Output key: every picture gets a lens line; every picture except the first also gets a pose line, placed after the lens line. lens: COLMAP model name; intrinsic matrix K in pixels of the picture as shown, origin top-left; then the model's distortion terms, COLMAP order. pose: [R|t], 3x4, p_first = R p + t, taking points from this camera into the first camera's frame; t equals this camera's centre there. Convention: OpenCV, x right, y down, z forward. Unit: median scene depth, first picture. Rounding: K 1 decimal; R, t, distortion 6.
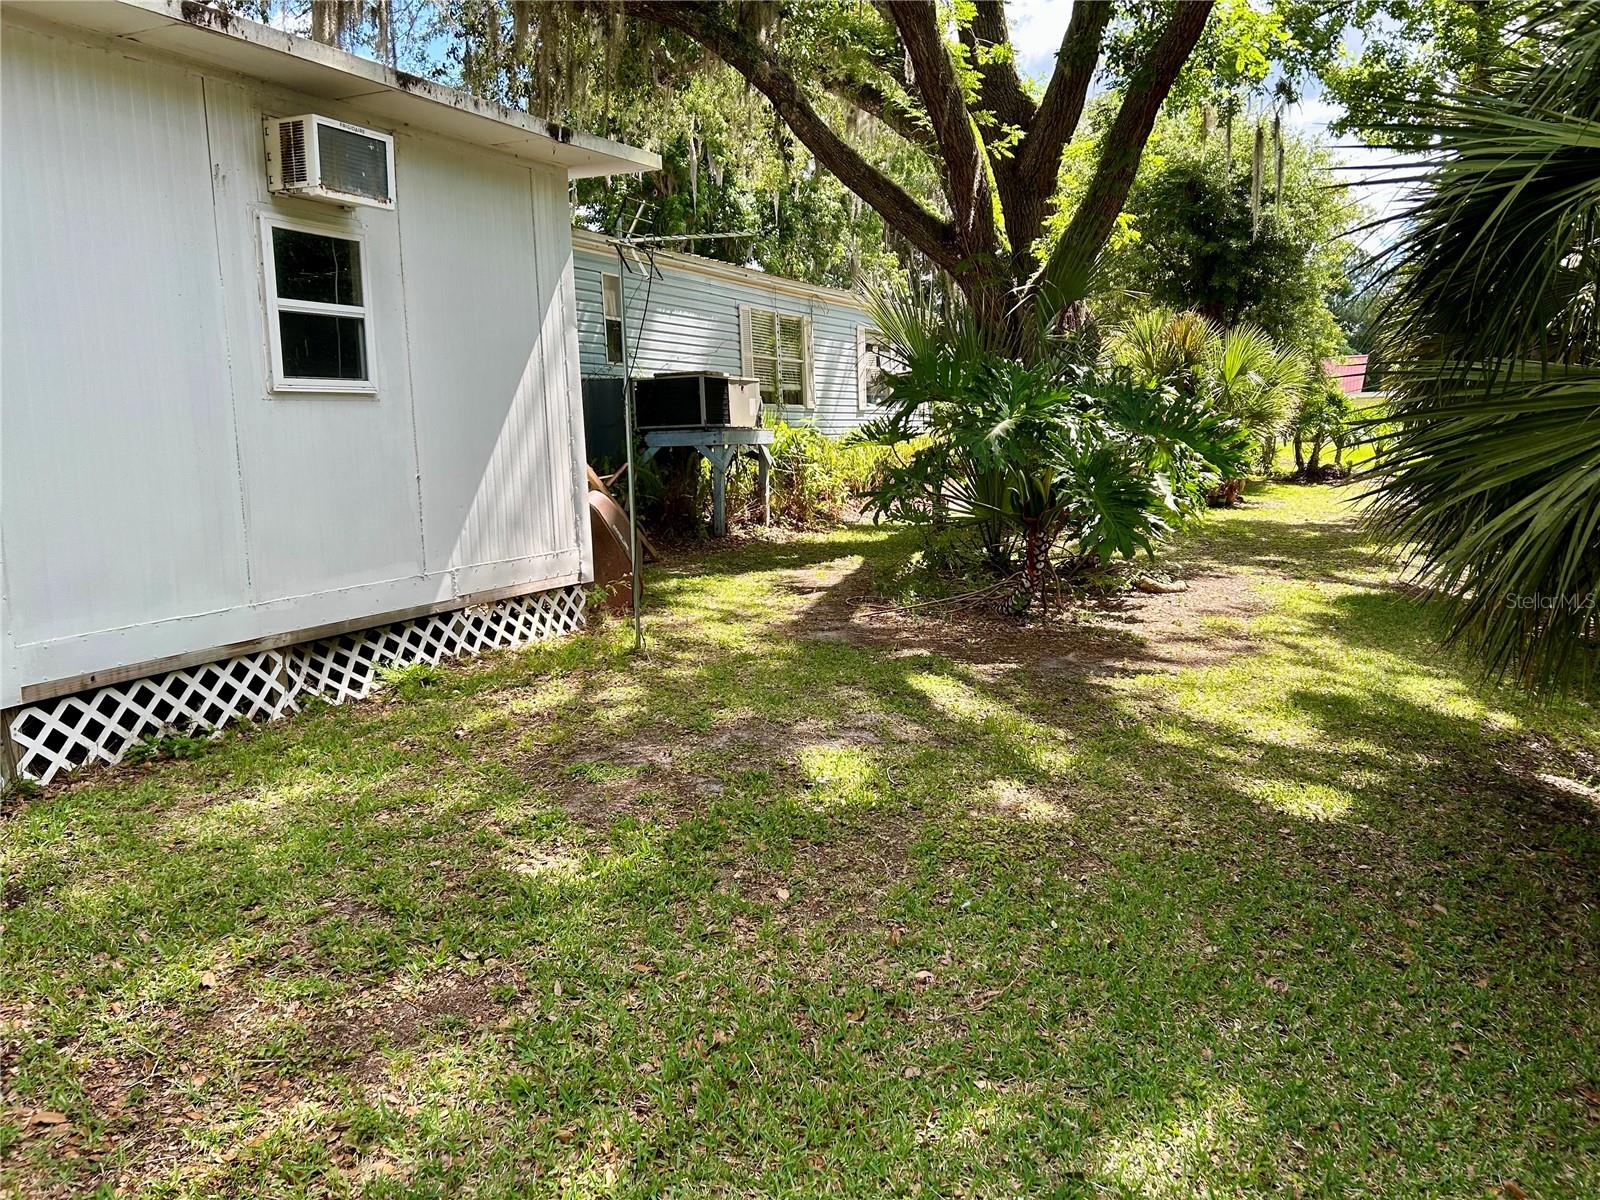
lens RADIAL K [[1191.8, 0, 802.0], [0, 1191.8, 597.6], [0, 0, 1]] dist [0.045960, -0.054183]
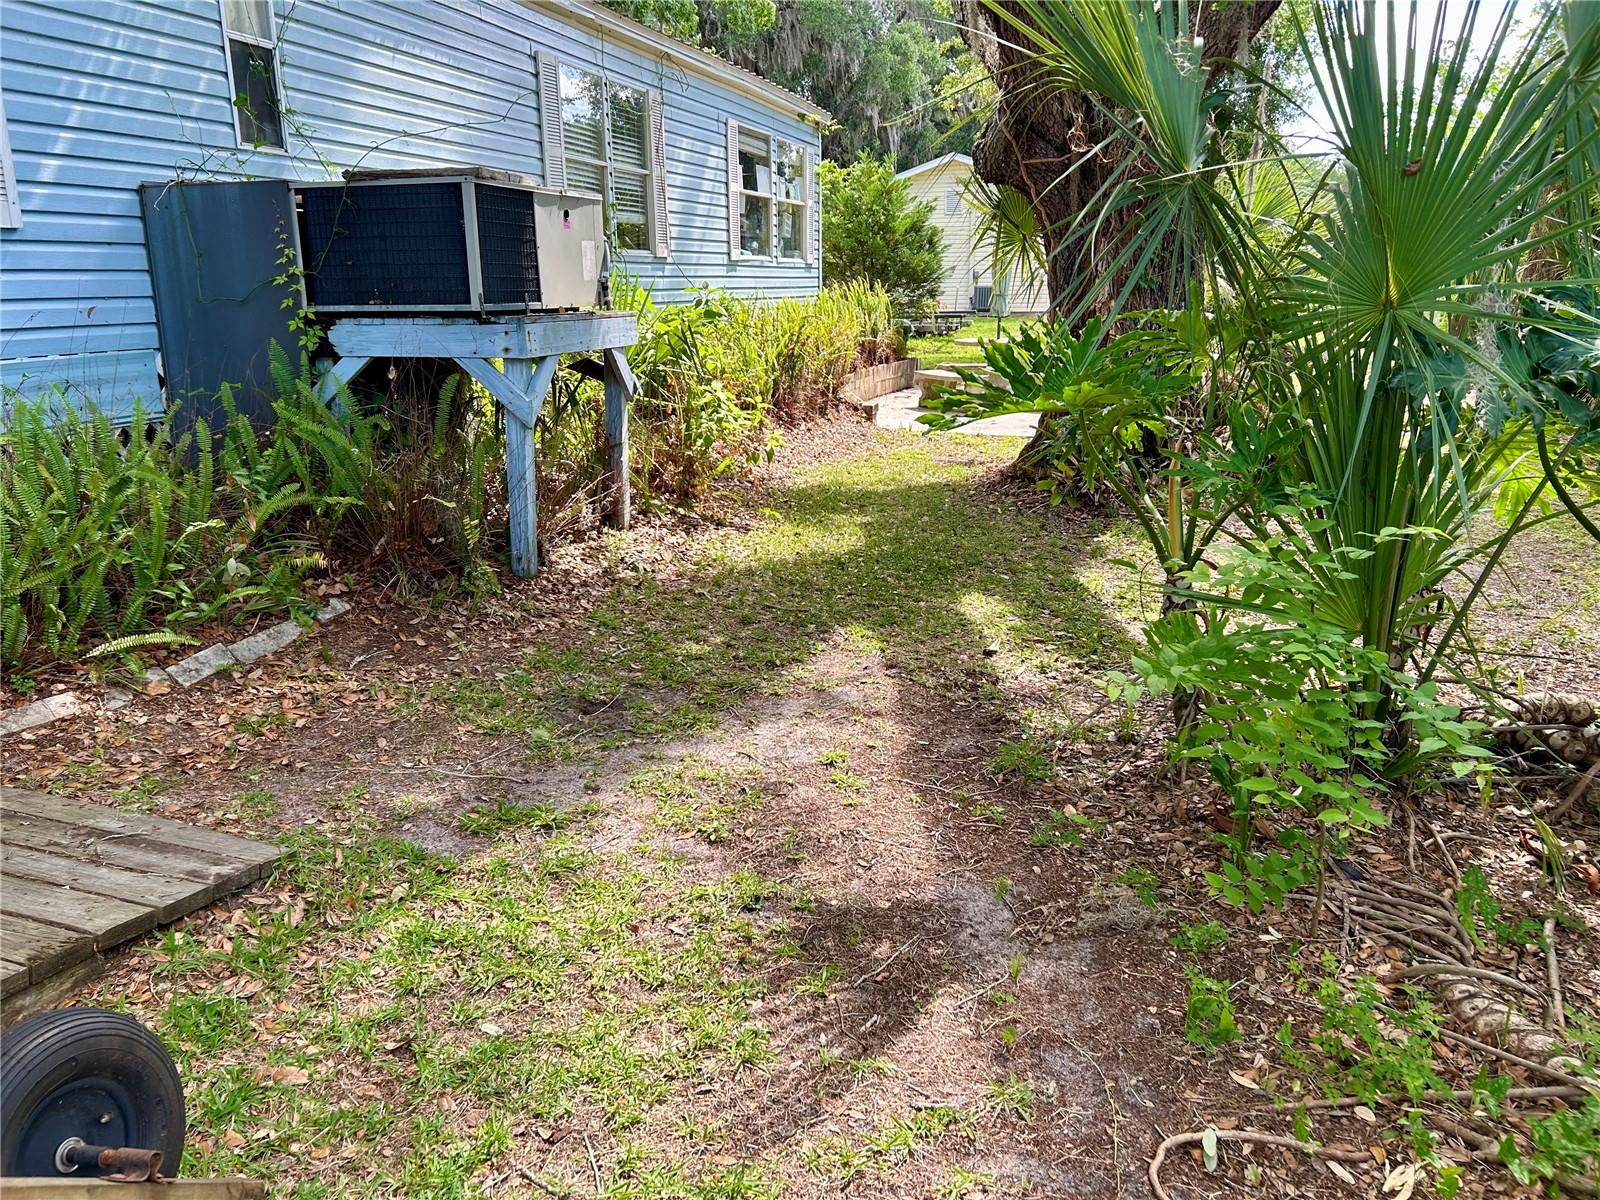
lens RADIAL K [[1218.5, 0, 821.7], [0, 1218.5, 602.2], [0, 0, 1]] dist [0.003112, -0.055442]
pose [[0.981504, -0.024060, 0.189921, -0.158705], [-0.000107, 0.992001, 0.126226, -0.317361], [-0.191439, -0.123912, 0.973651, 1.841349]]
